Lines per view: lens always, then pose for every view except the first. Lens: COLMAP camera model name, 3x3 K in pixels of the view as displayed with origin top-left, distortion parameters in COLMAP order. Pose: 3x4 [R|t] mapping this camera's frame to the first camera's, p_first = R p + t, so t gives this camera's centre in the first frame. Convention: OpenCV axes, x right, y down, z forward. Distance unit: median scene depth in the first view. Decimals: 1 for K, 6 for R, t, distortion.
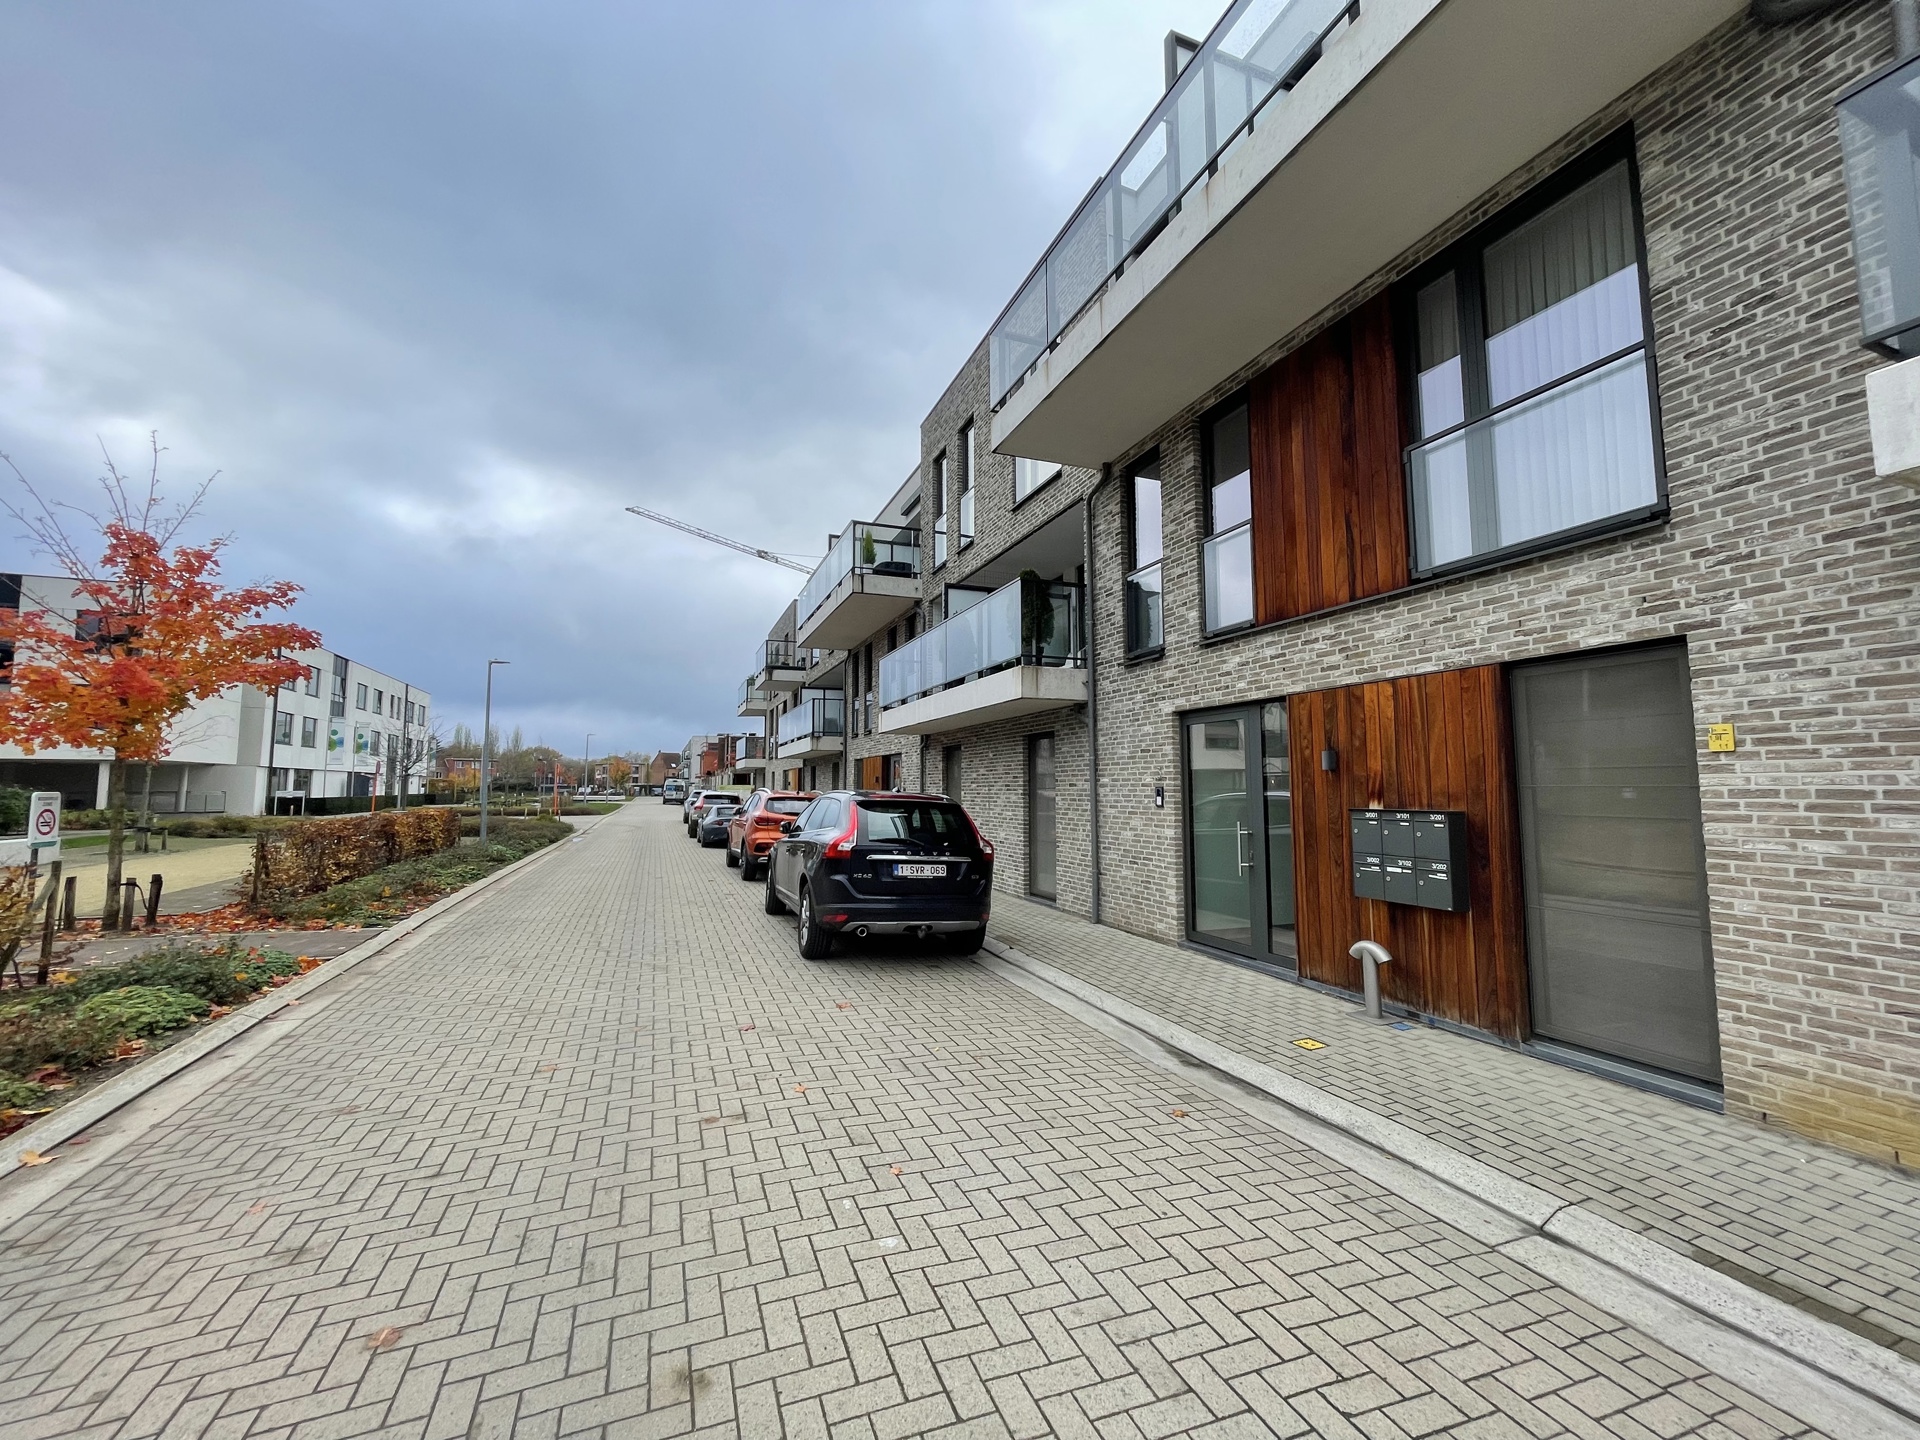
lens RADIAL K [[773.9, 0, 959.9], [0, 773.9, 721.6], [0, 0, 1]] dist [-0.002933, -0.000085]
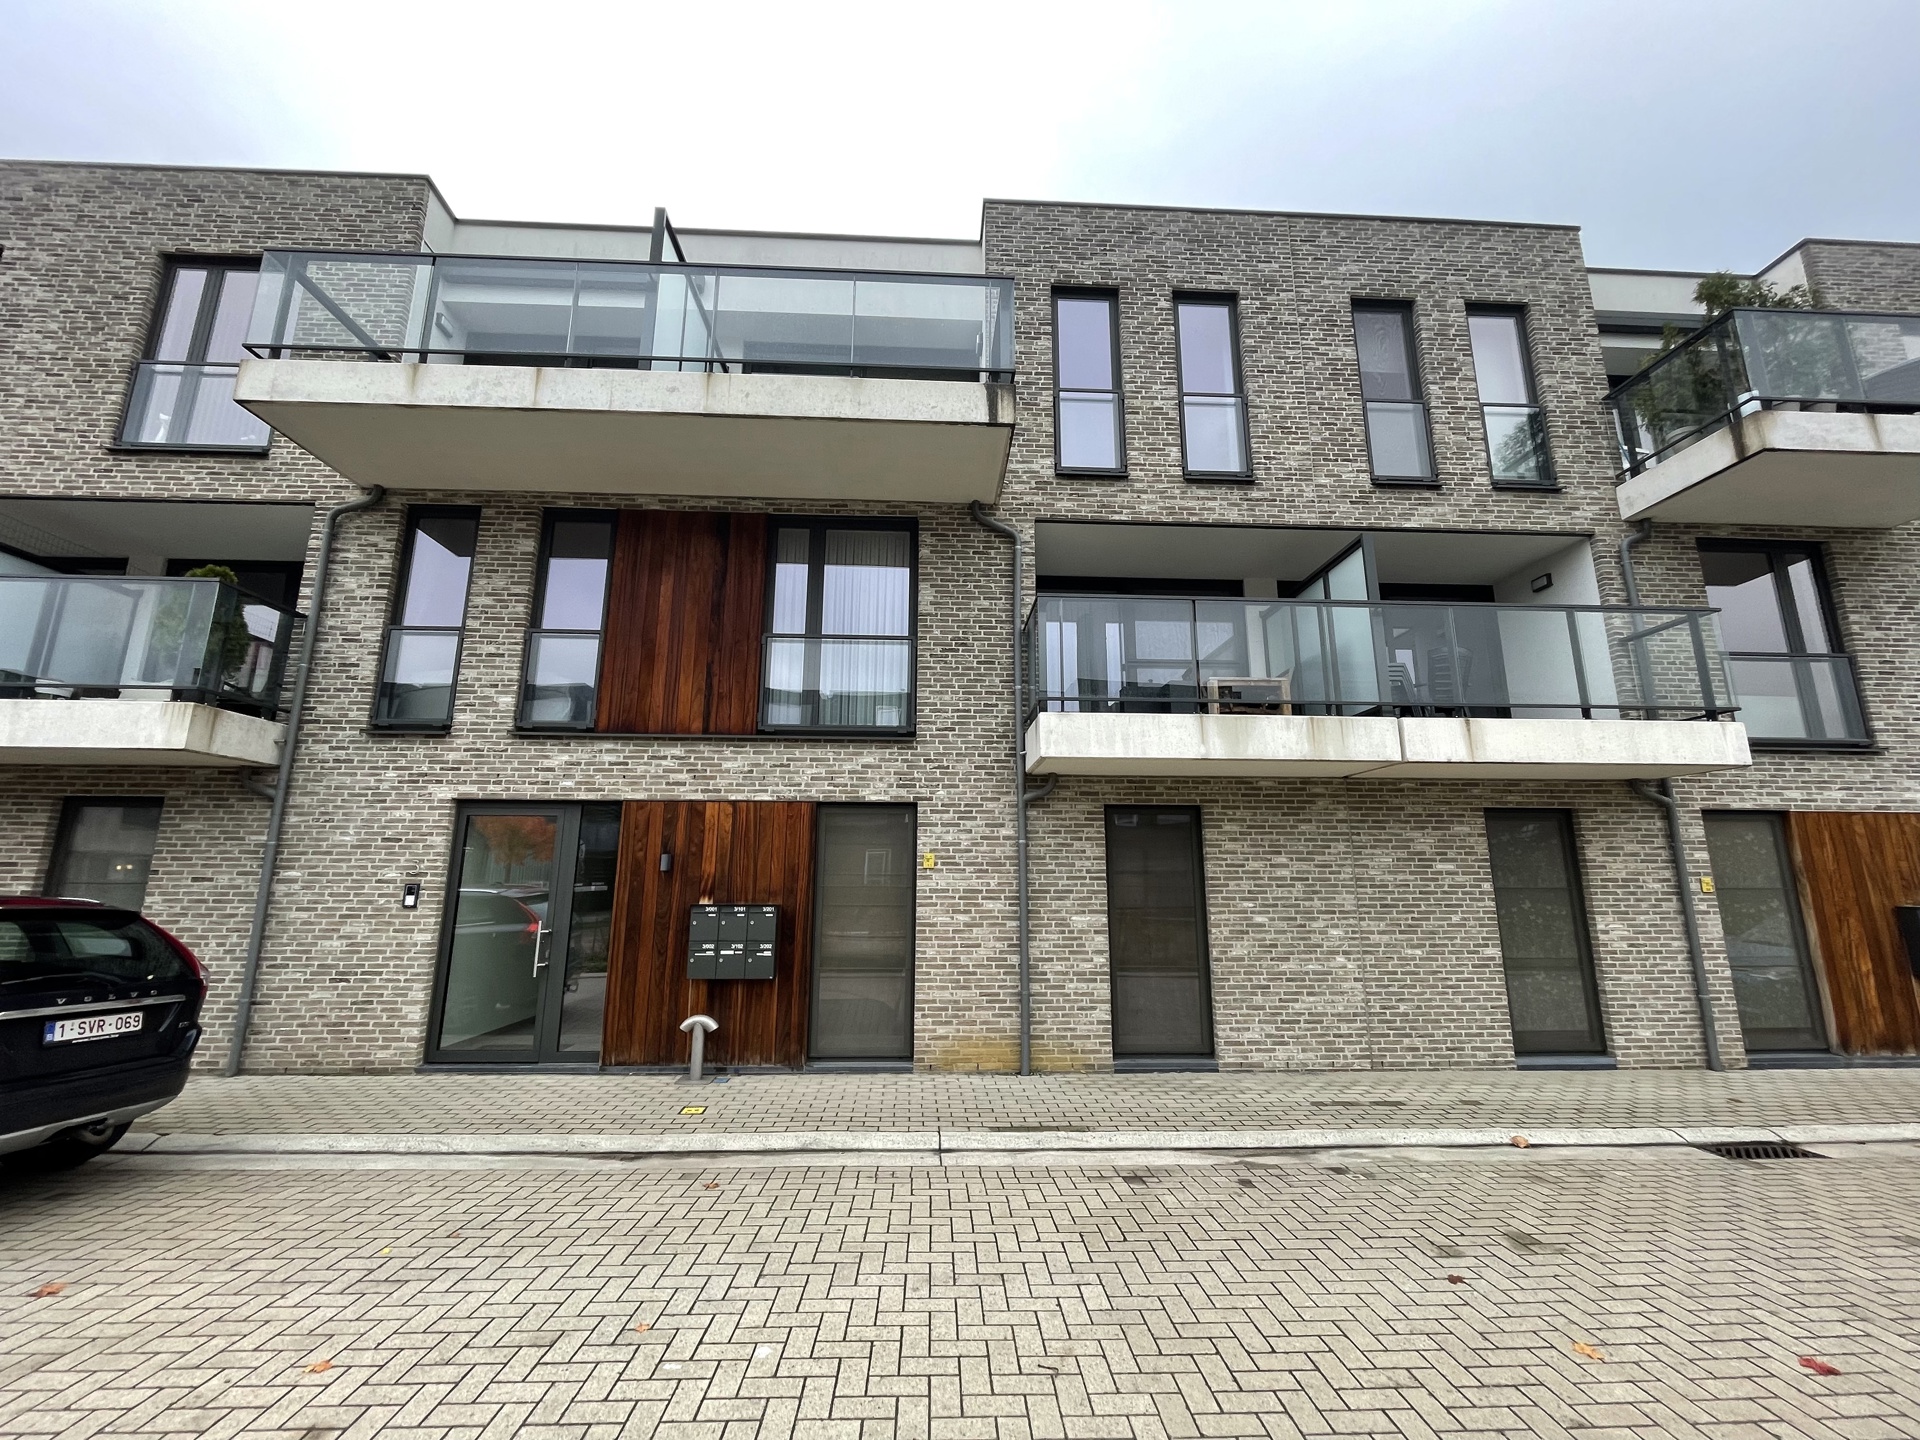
lens RADIAL K [[773.9, 0, 960.7], [0, 773.9, 721.6], [0, 0, 1]] dist [-0.002933, -0.000085]
pose [[0.318414, 0.193788, 0.927933, -0.611664], [-0.086359, 0.980741, -0.175183, 0.009448], [-0.944010, -0.024354, 0.329017, 0.242950]]
